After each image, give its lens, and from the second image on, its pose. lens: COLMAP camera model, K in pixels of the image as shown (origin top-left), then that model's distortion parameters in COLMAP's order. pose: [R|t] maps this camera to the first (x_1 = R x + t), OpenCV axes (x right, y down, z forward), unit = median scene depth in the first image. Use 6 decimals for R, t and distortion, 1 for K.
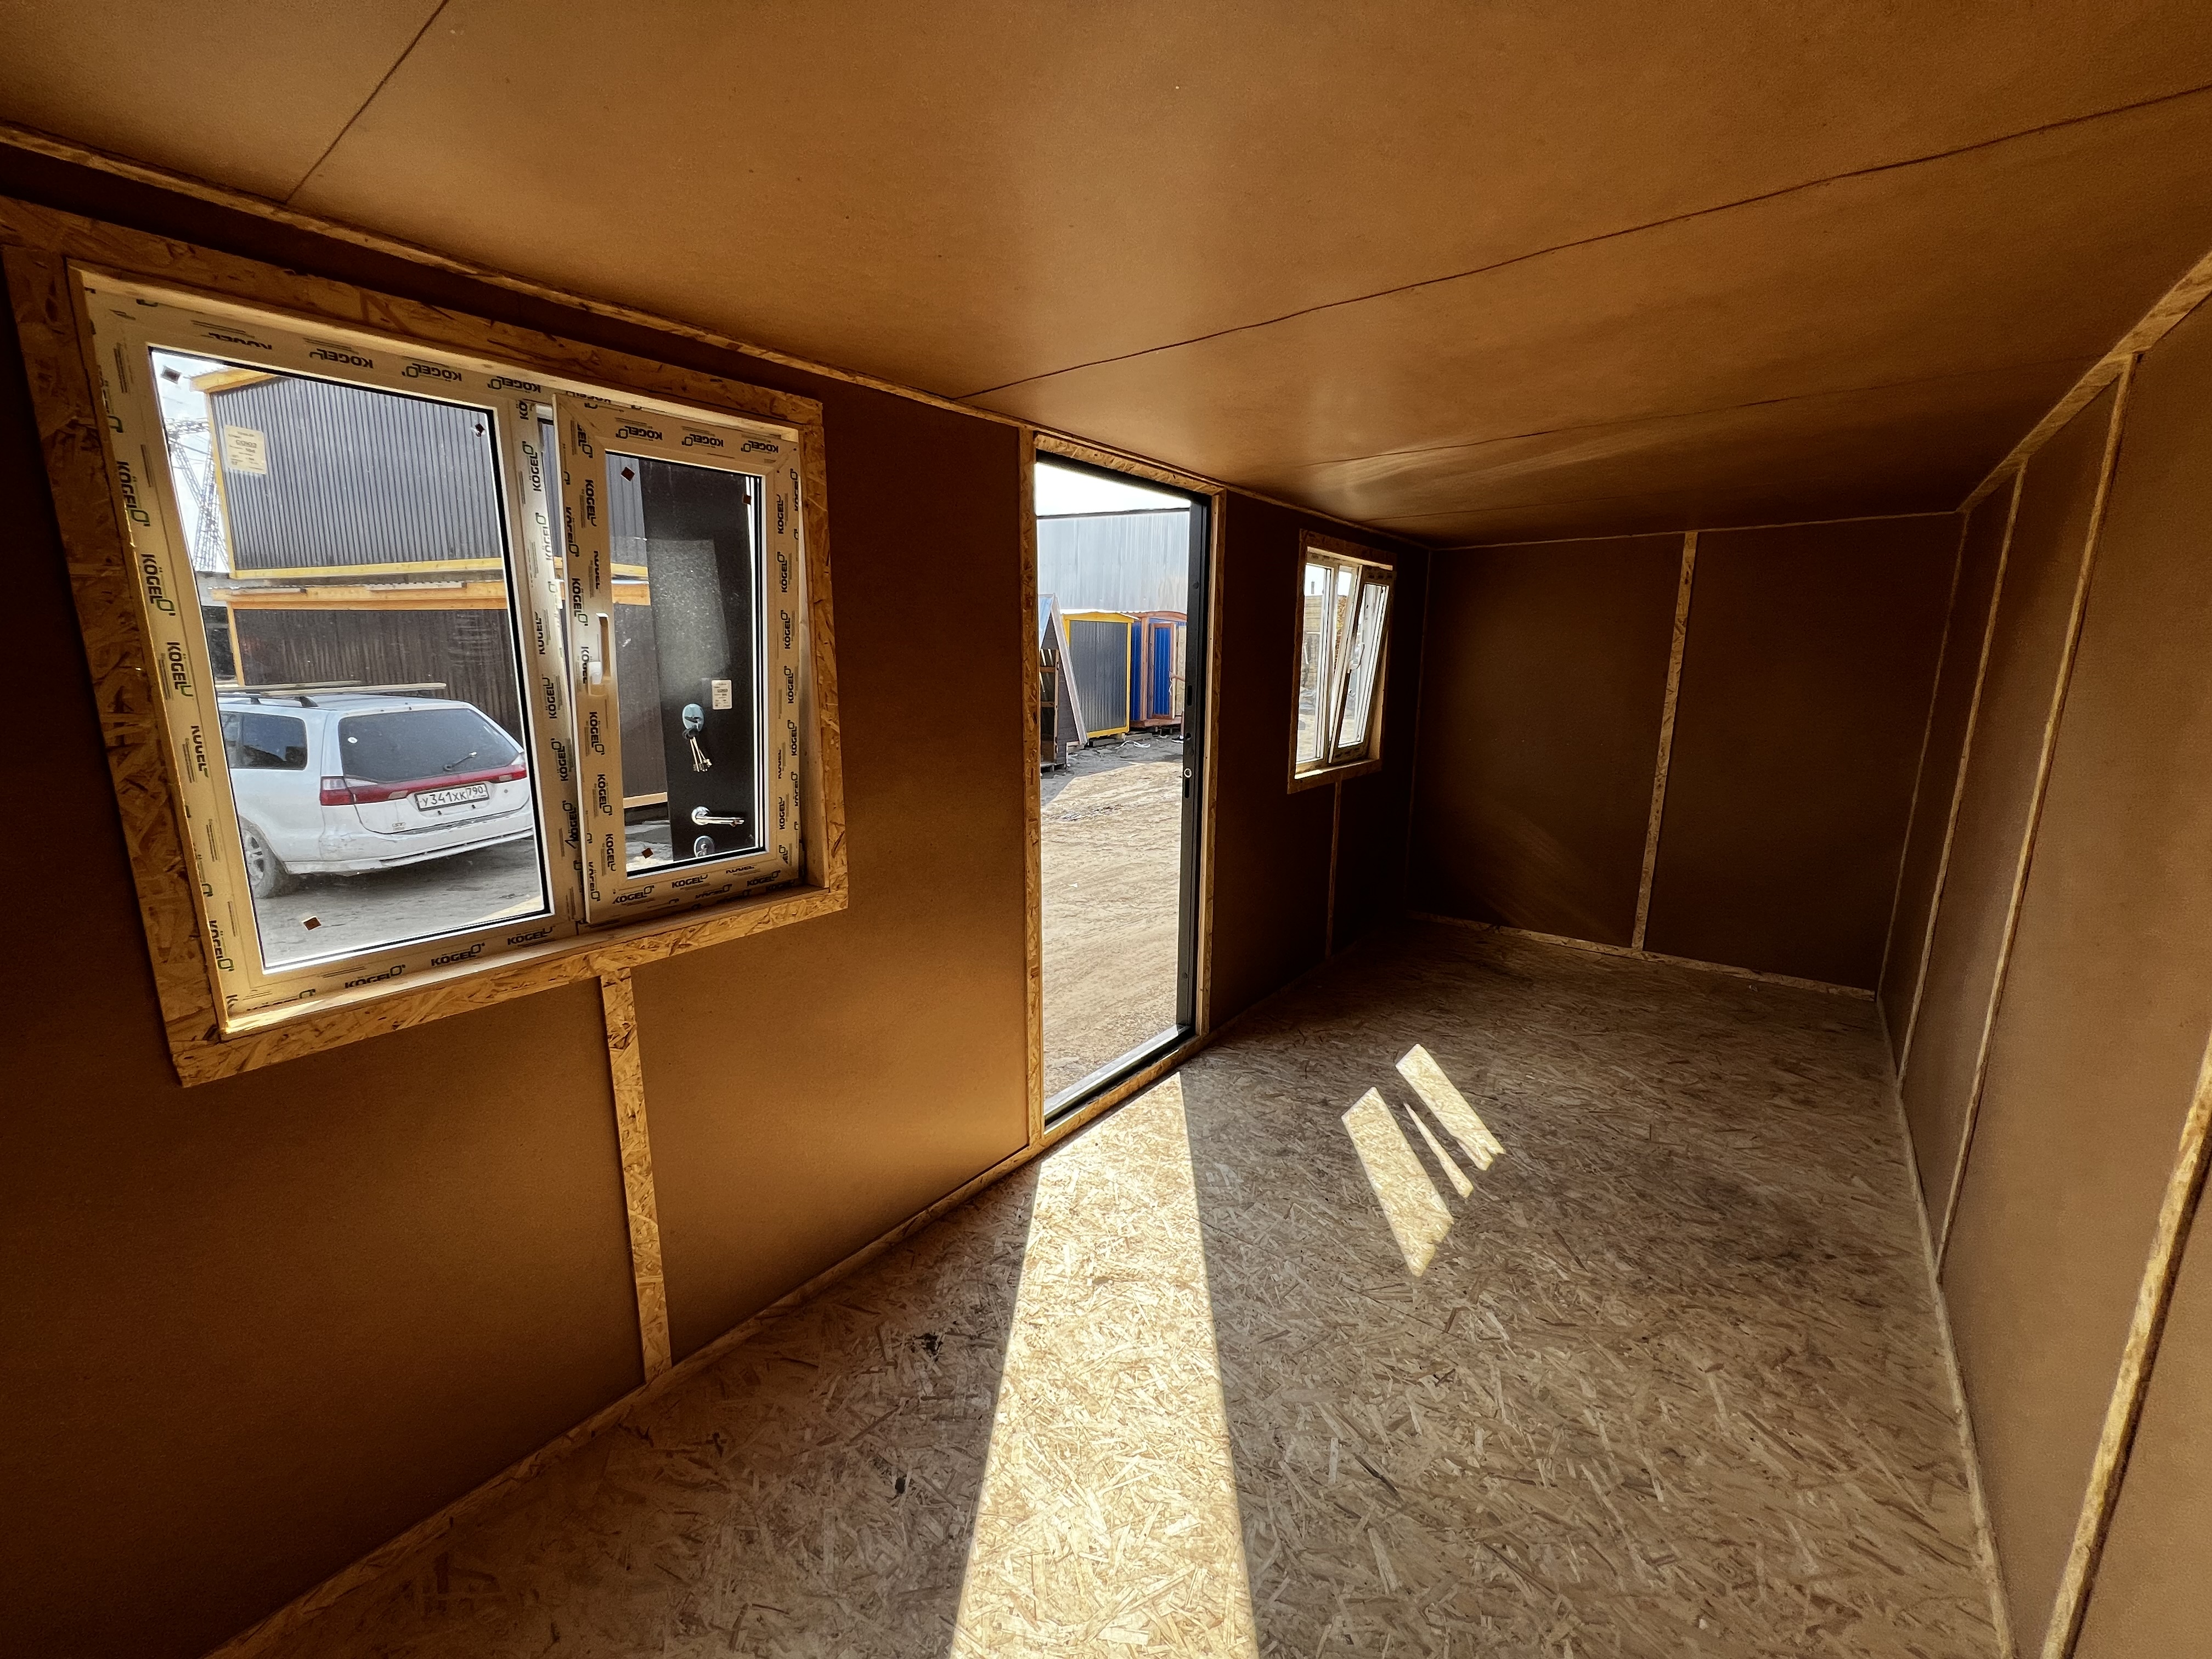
lens RADIAL K [[886.6, 0, 1106.6], [0, 886.6, 819.8], [0, 0, 1]] dist [-0.003288, 0.000898]
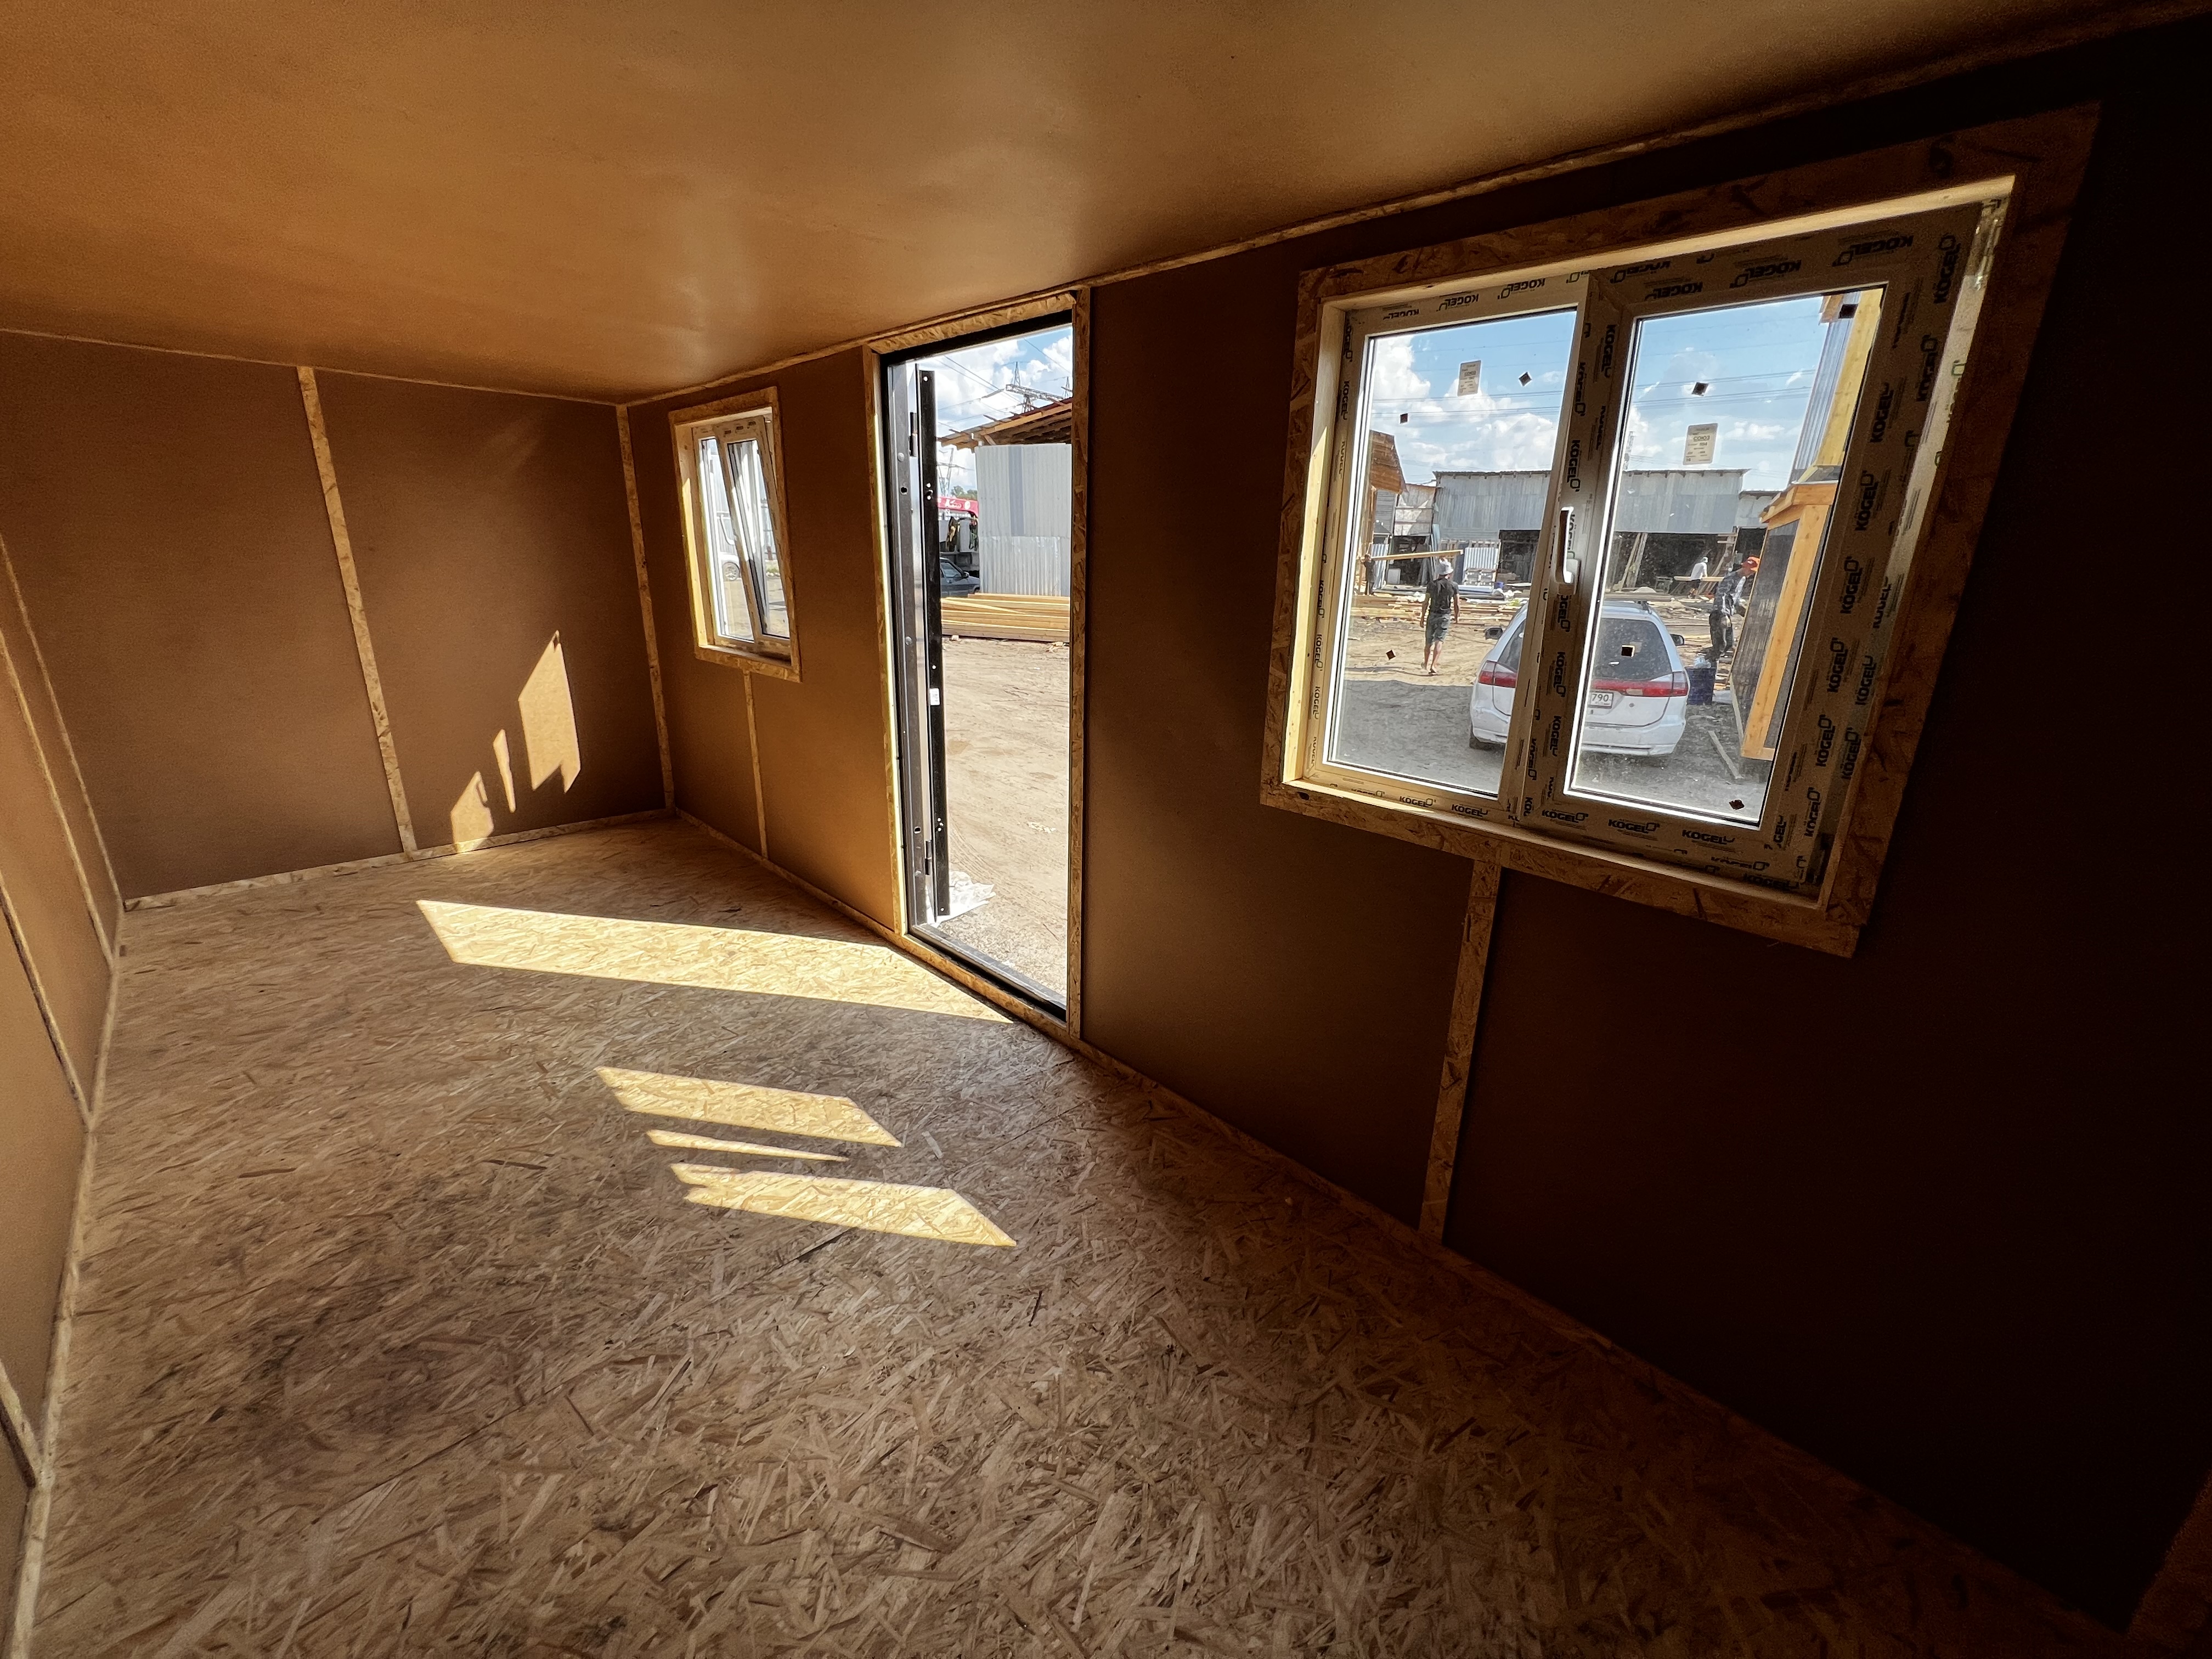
lens RADIAL K [[886.6, 0, 1111.2], [0, 886.6, 829.9], [0, 0, 1]] dist [-0.003288, 0.000898]
pose [[-0.122753, 0.290287, -0.949034, 1.024229], [-0.211387, 0.926674, 0.310790, -0.228810], [0.969663, 0.238764, -0.052389, 1.308317]]
